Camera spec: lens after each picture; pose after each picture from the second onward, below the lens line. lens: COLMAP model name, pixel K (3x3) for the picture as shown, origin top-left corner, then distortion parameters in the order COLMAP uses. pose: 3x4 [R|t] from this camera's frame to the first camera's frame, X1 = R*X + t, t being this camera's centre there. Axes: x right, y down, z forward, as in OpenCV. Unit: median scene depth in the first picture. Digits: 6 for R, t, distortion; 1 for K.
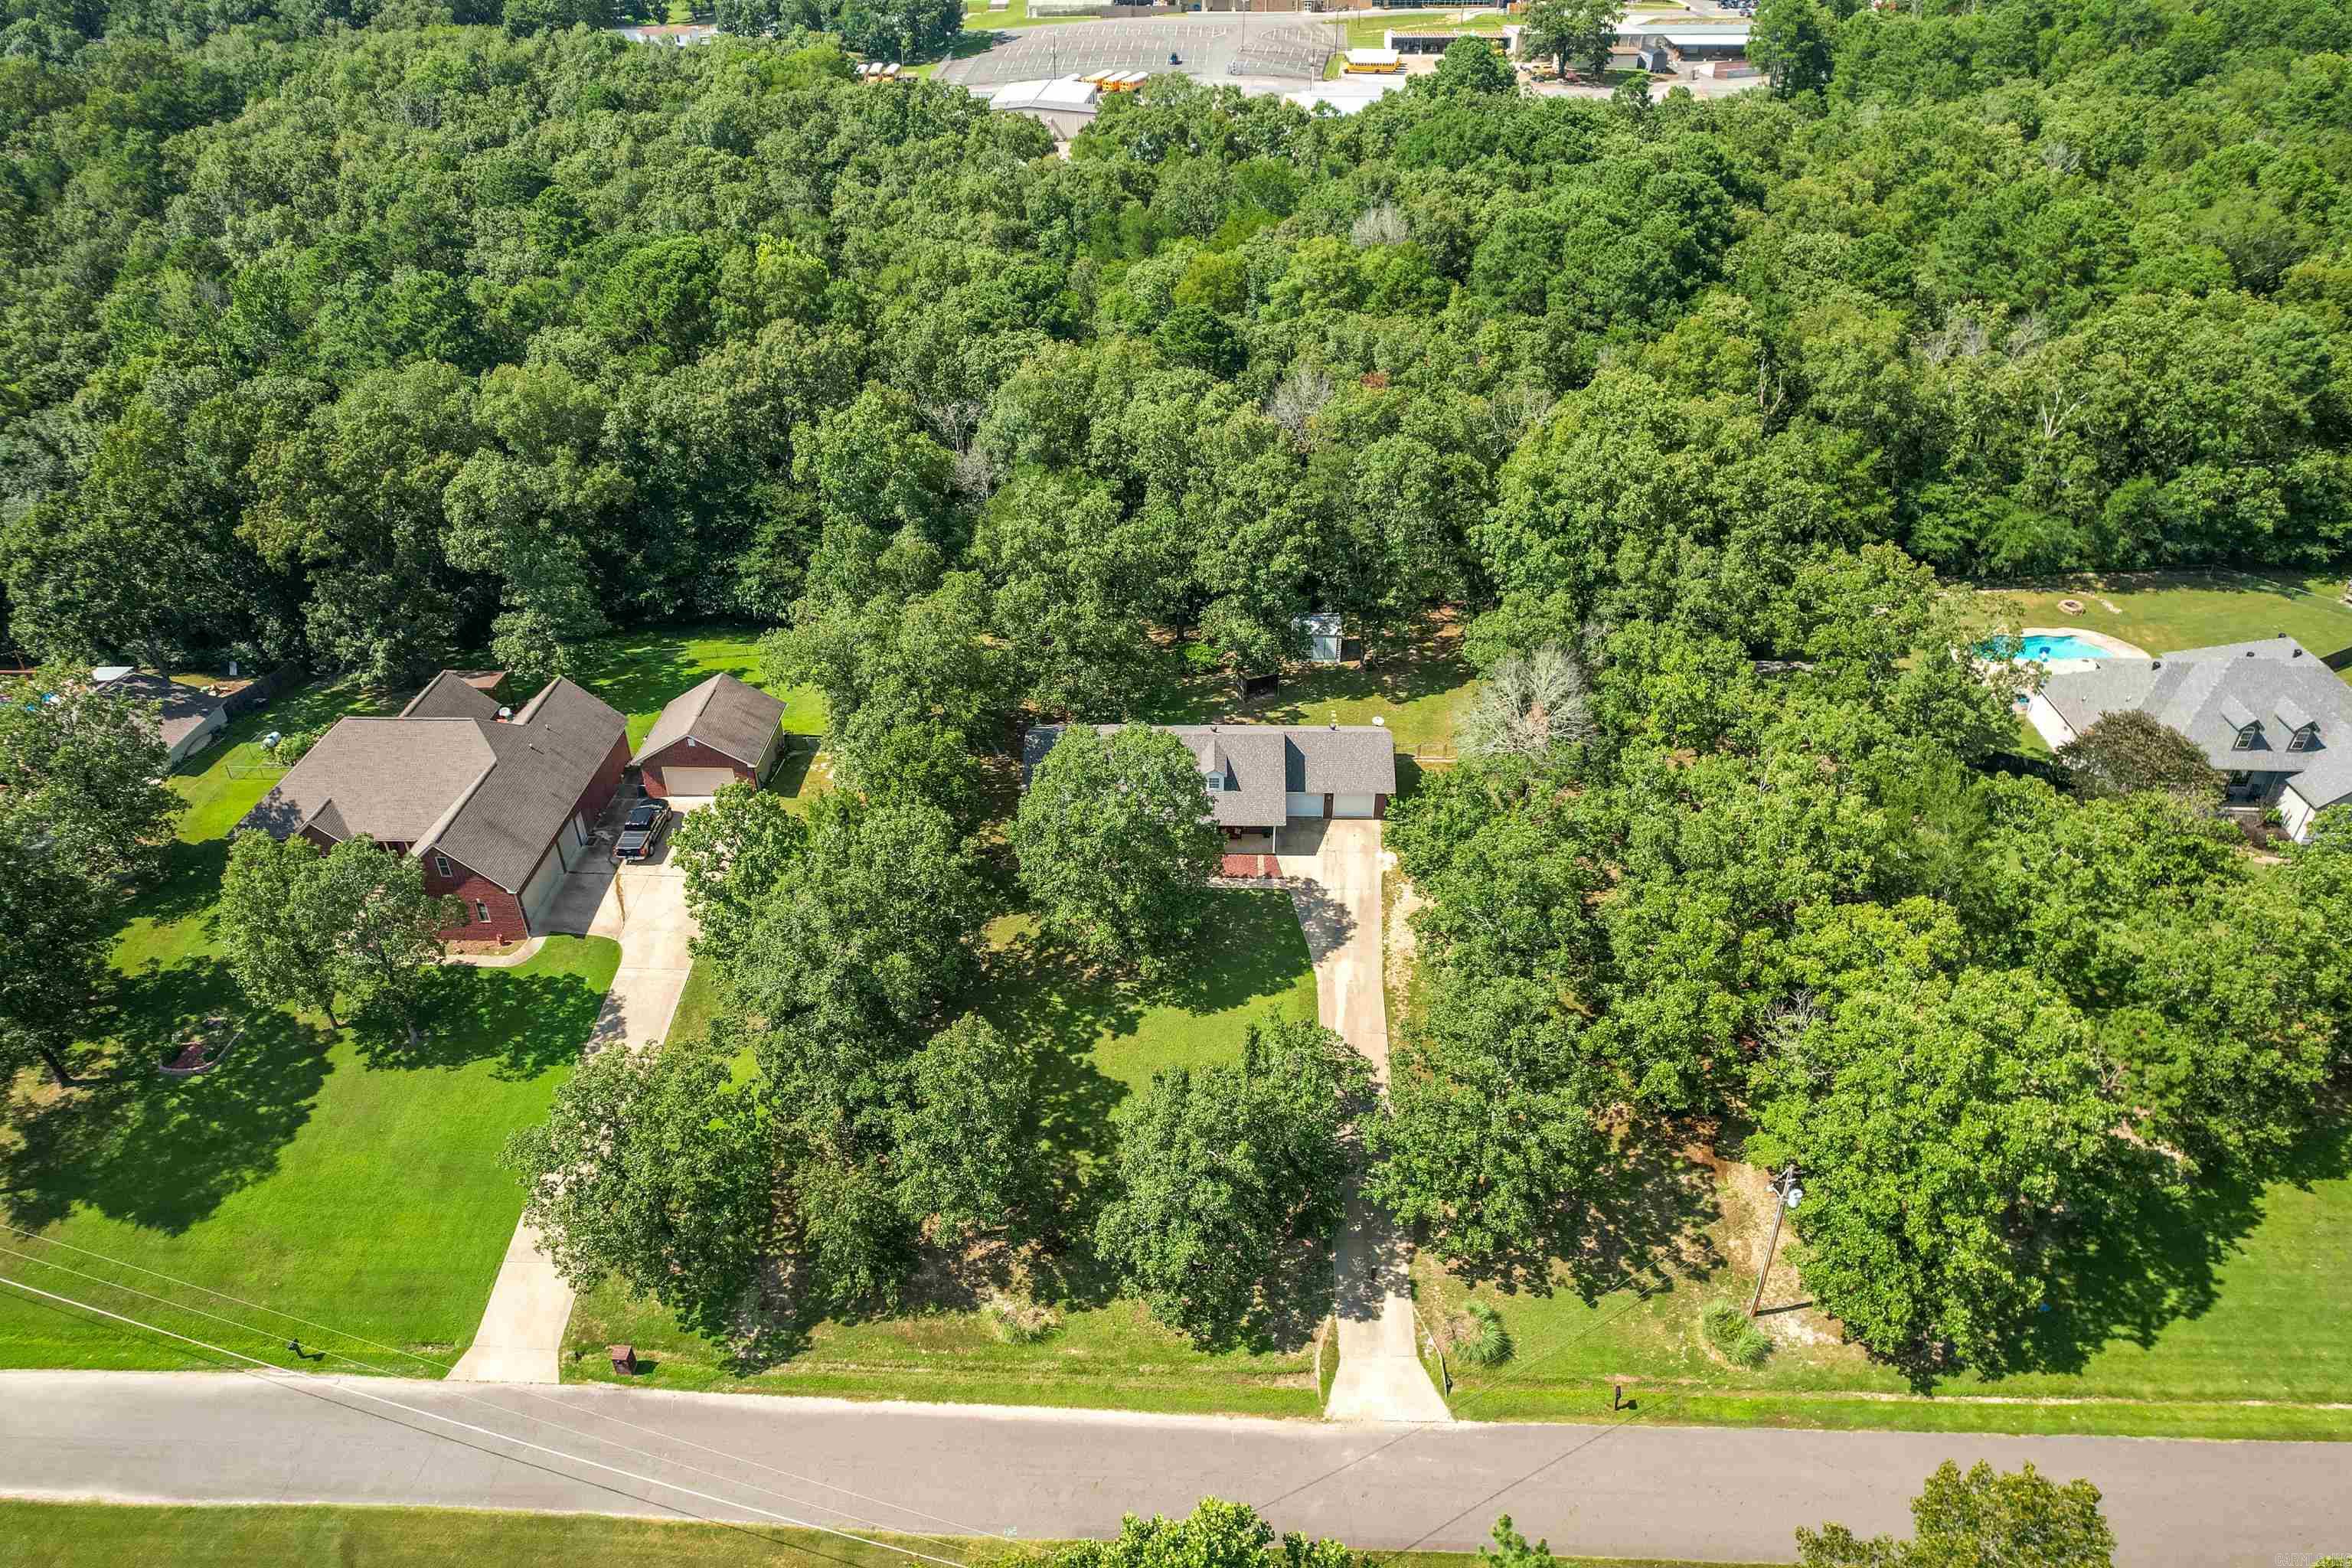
lens RADIAL K [[1507.0, 0, 1176.0], [0, 1507.0, 784.0], [0, 0, 1]] dist [-0.077493, 0.071717]
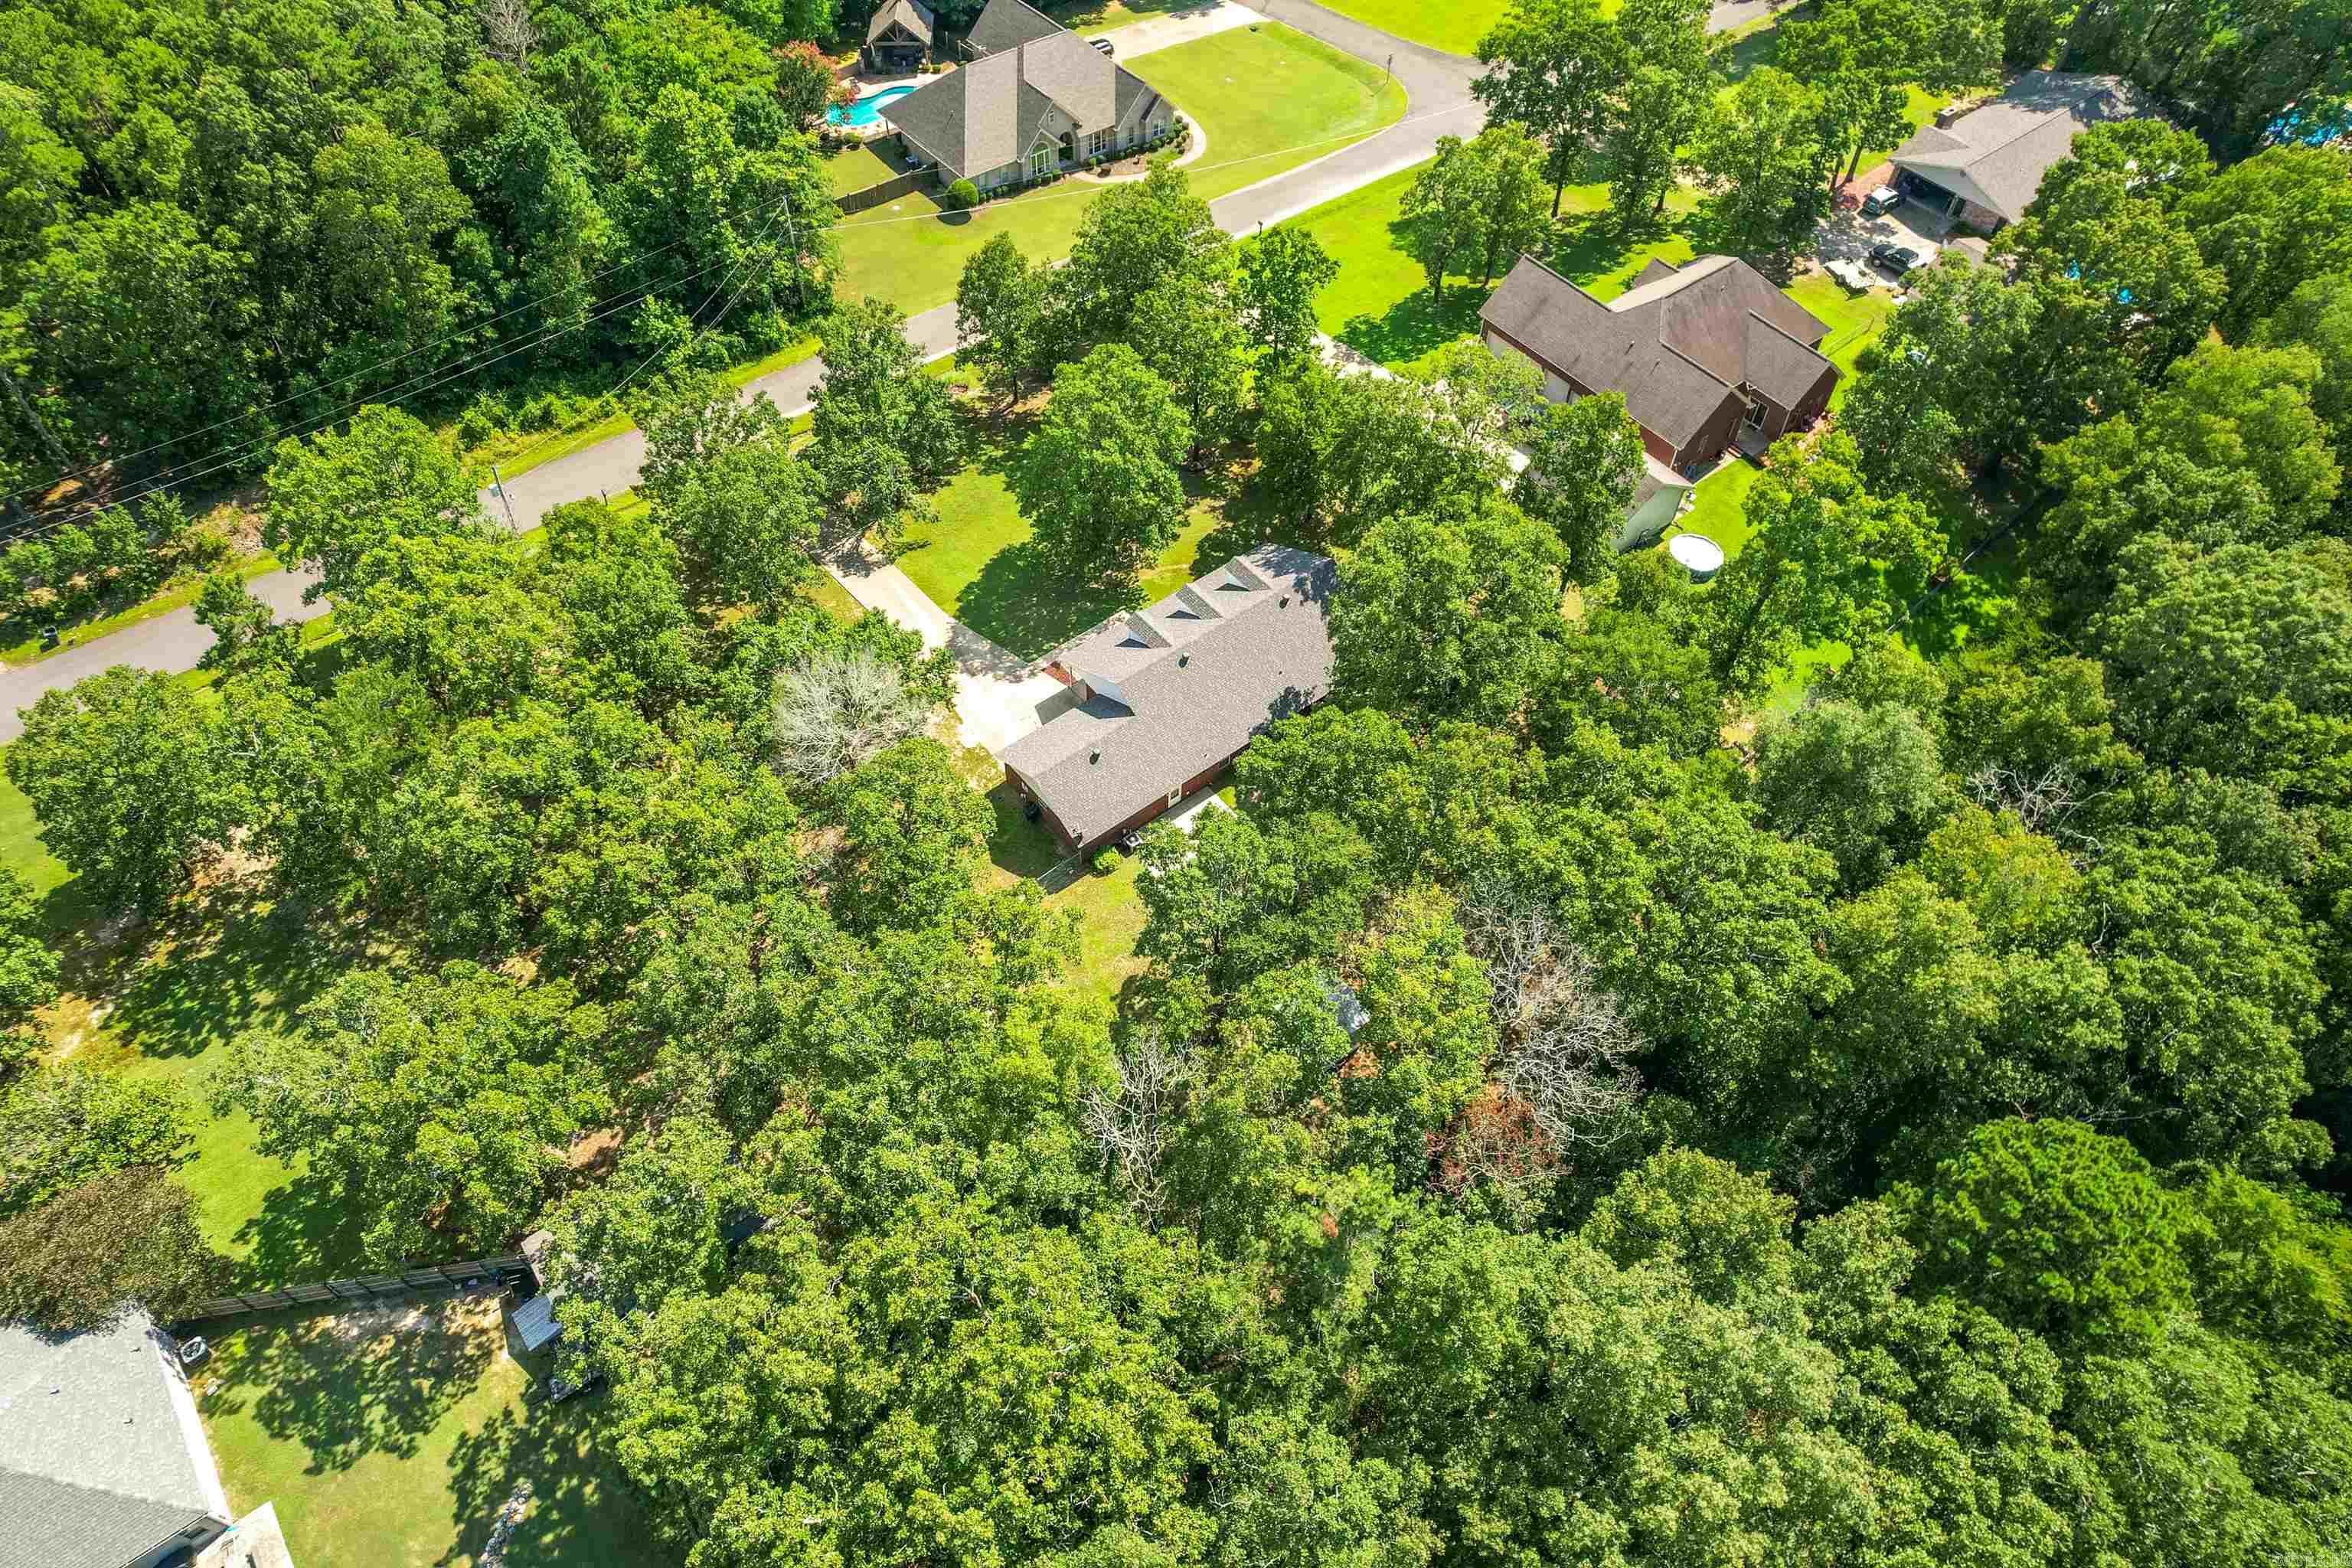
lens RADIAL K [[1507.0, 0, 1176.0], [0, 1507.0, 784.0], [0, 0, 1]] dist [-0.077493, 0.071717]
pose [[-0.766271, 0.499984, -0.403541, 0.568750], [-0.363650, 0.180305, 0.913920, -1.113590], [0.529706, 0.847057, 0.043657, 1.372392]]
